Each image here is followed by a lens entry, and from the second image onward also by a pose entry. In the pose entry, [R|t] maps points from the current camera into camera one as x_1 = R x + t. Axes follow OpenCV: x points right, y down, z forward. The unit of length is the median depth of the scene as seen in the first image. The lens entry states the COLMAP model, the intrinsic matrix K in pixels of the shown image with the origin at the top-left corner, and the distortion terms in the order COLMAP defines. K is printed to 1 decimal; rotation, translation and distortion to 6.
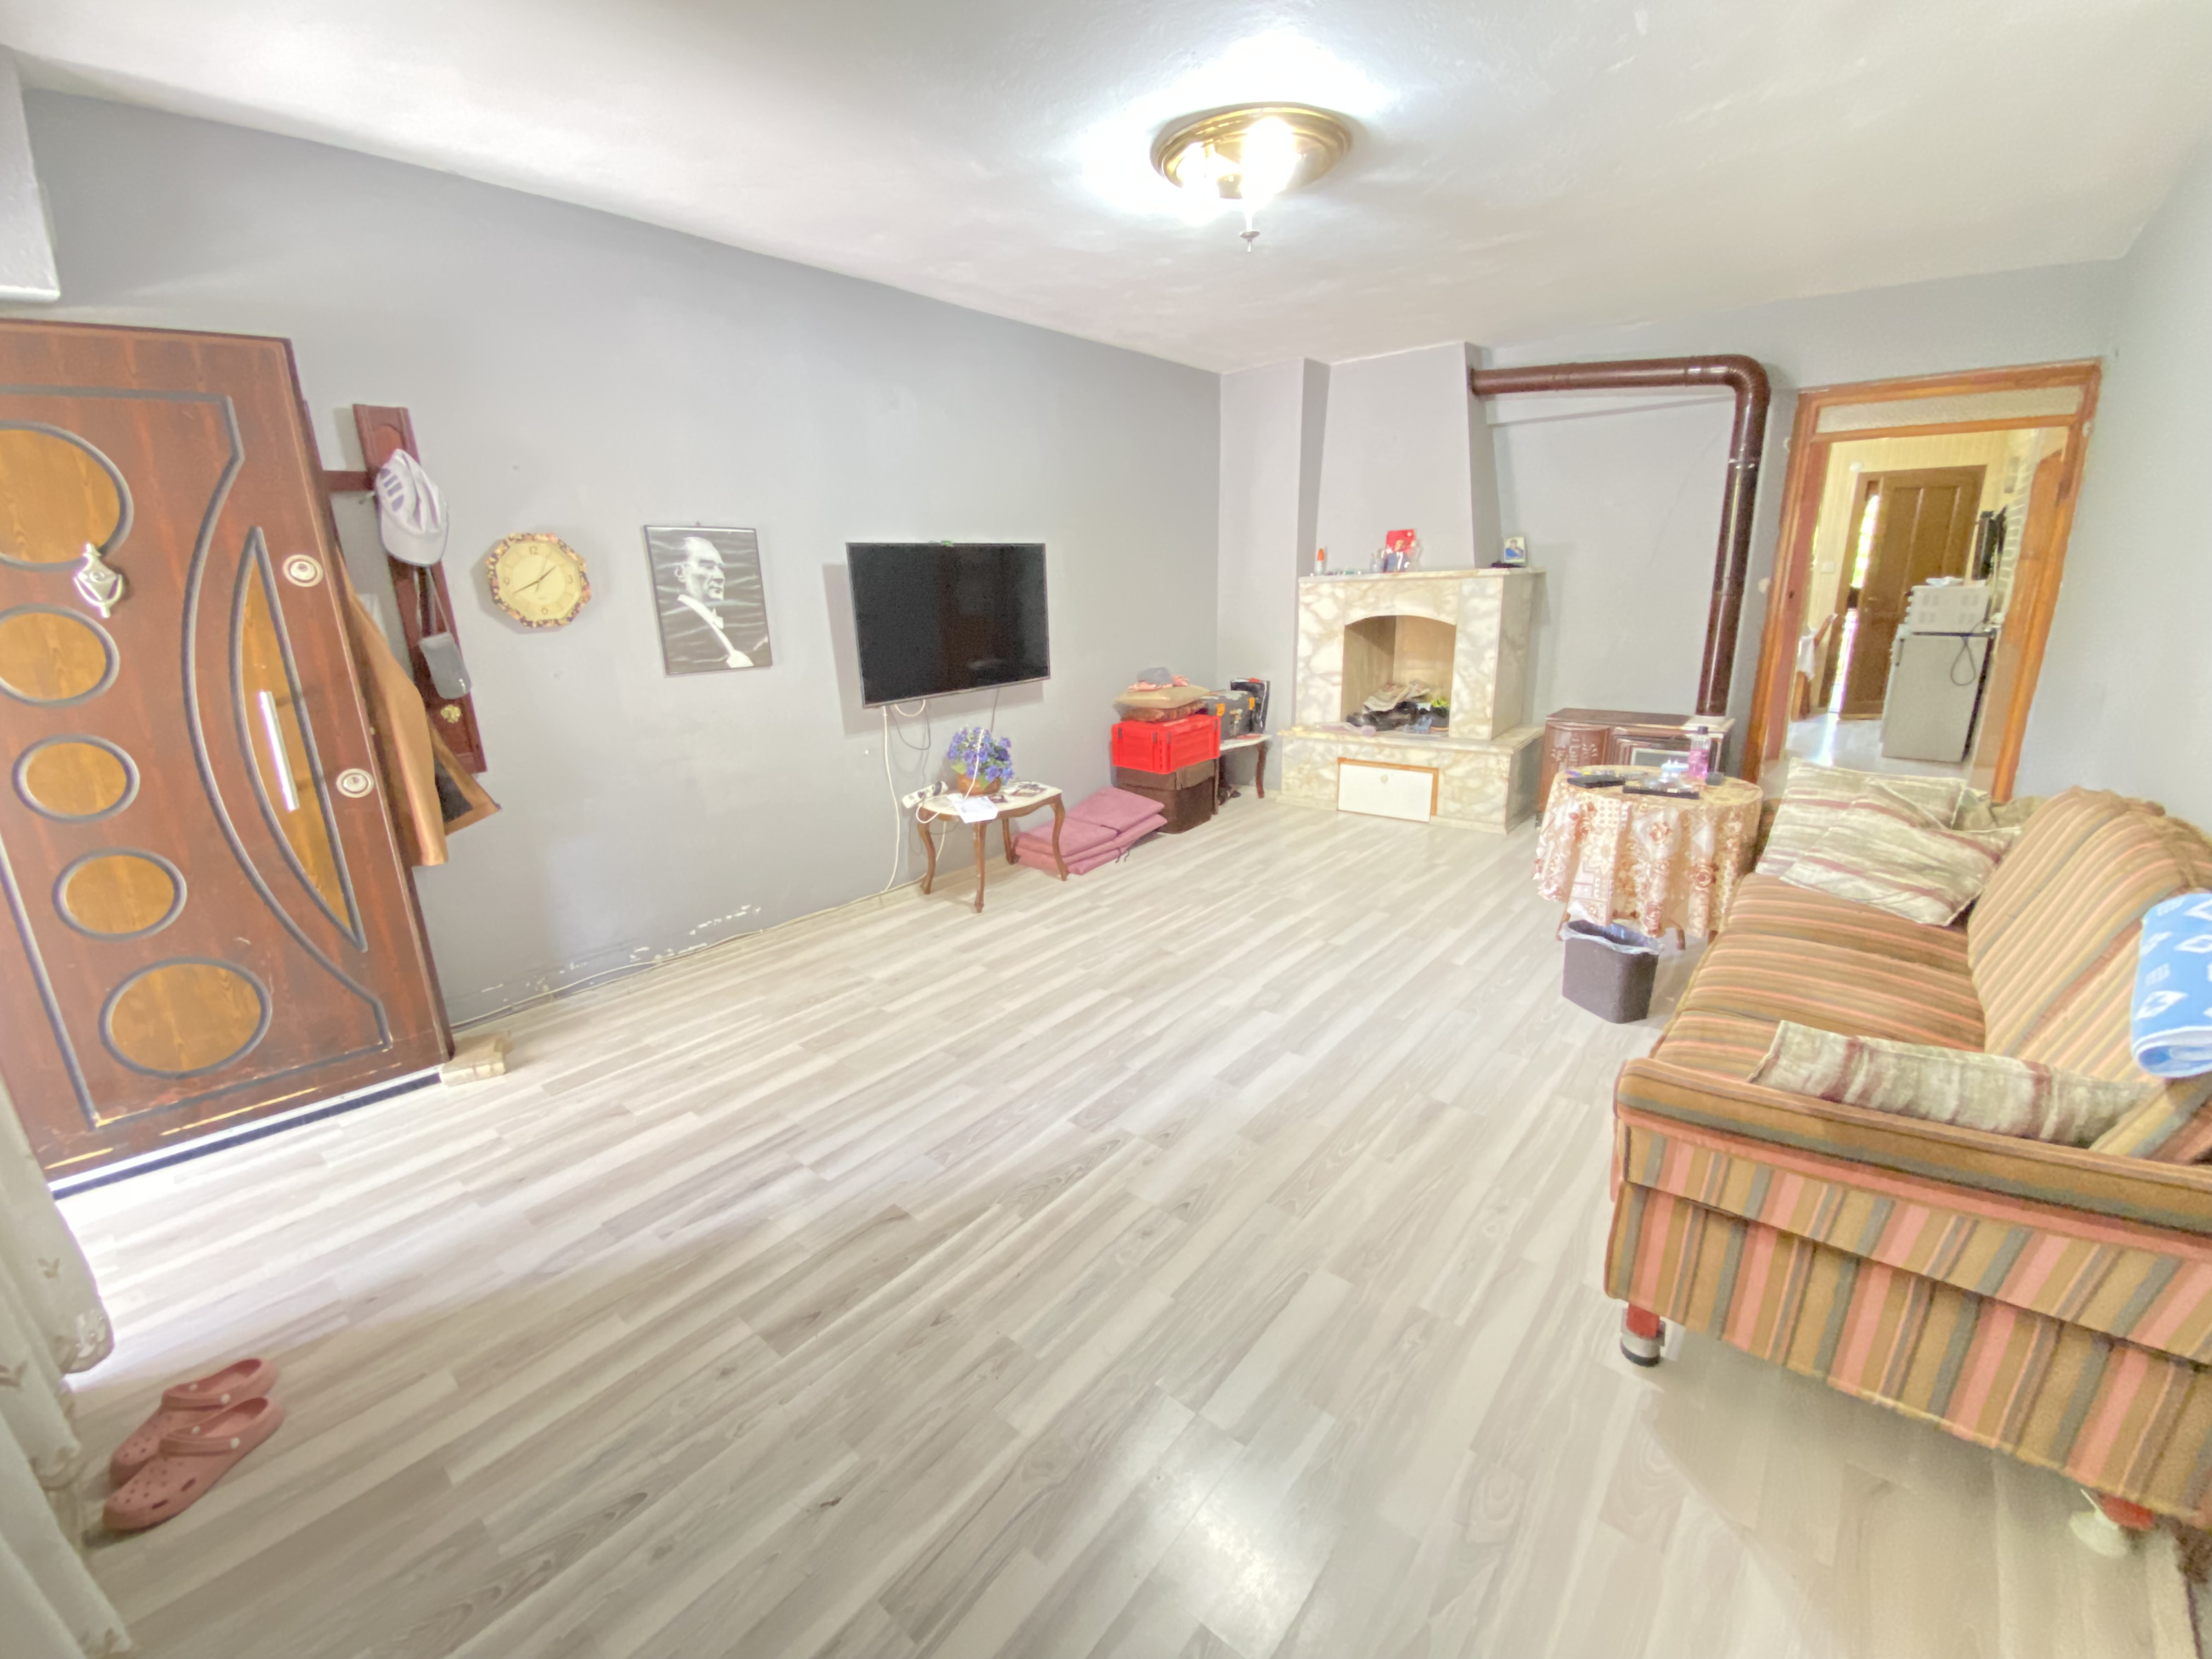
lens RADIAL K [[887.5, 0, 1091.7], [0, 887.5, 831.1], [0, 0, 1]] dist [0.050321, -0.040656]
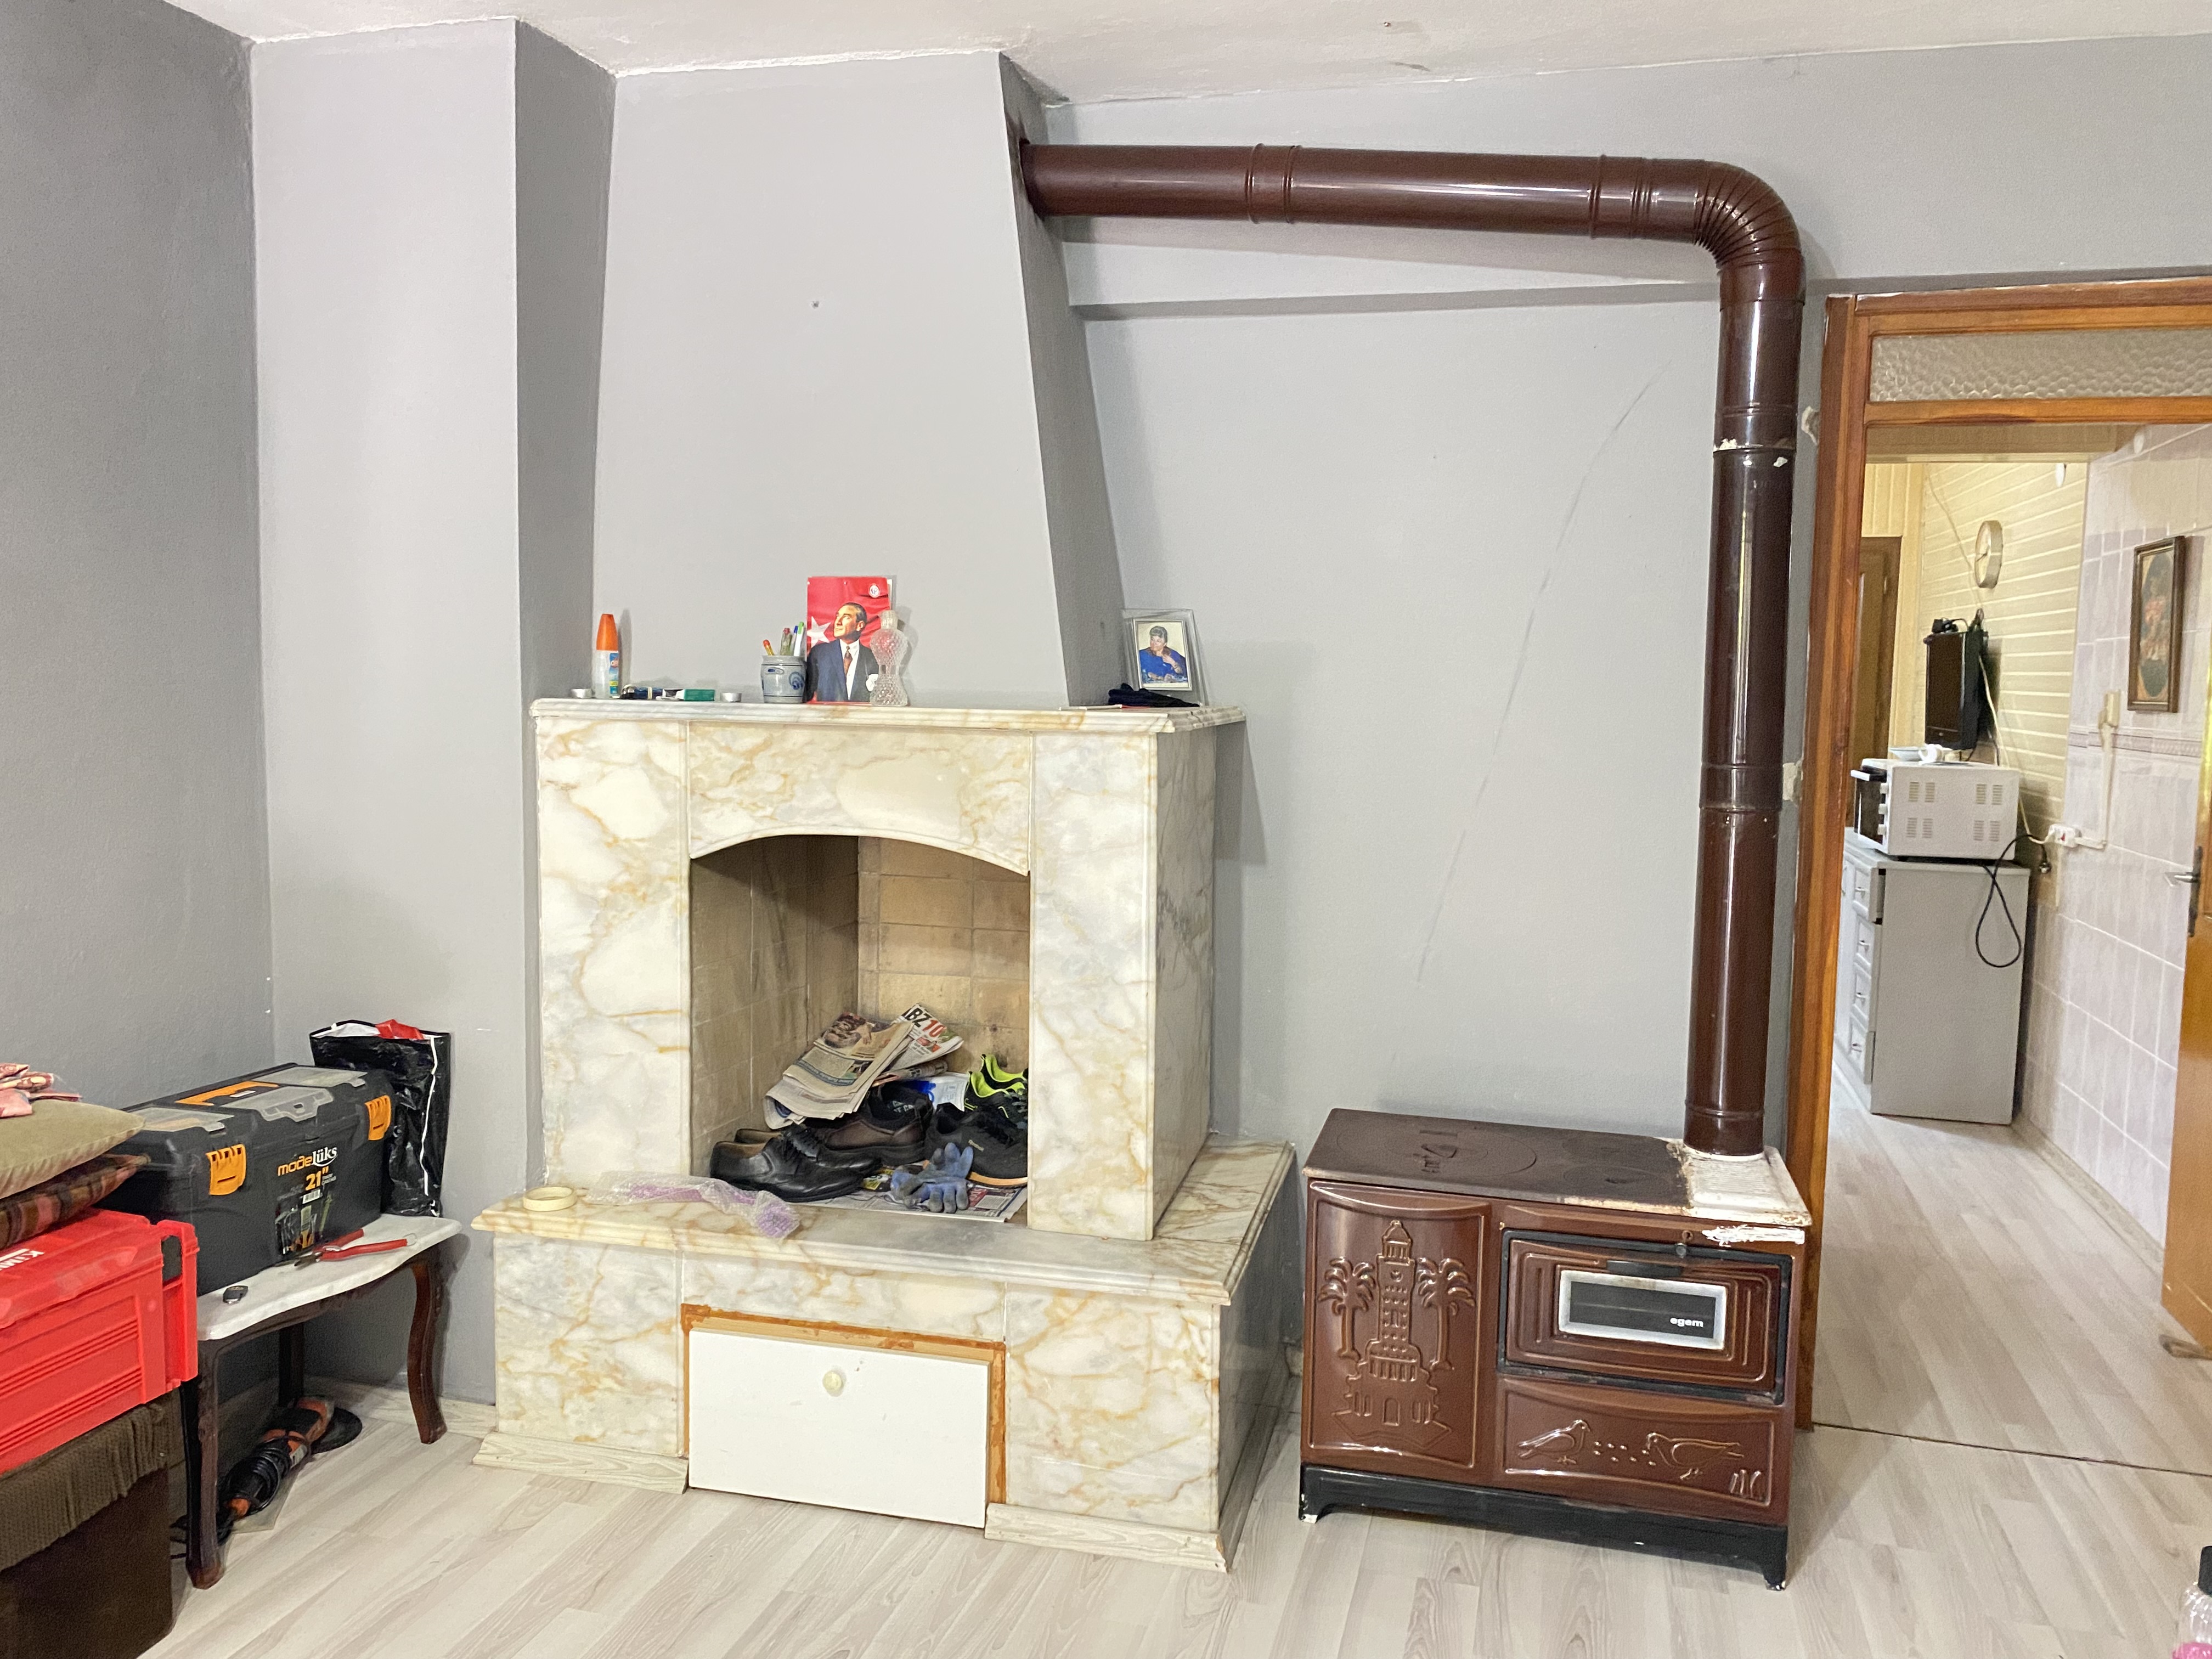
lens RADIAL K [[1703.3, 0, 1096.9], [0, 1703.3, 800.6], [0, 0, 1]] dist [0.078223, -0.122907]
pose [[0.905829, 0.014147, 0.423407, 0.161529], [0.067111, 0.982030, -0.176388, -0.137987], [-0.418293, 0.188192, 0.888602, 0.419256]]
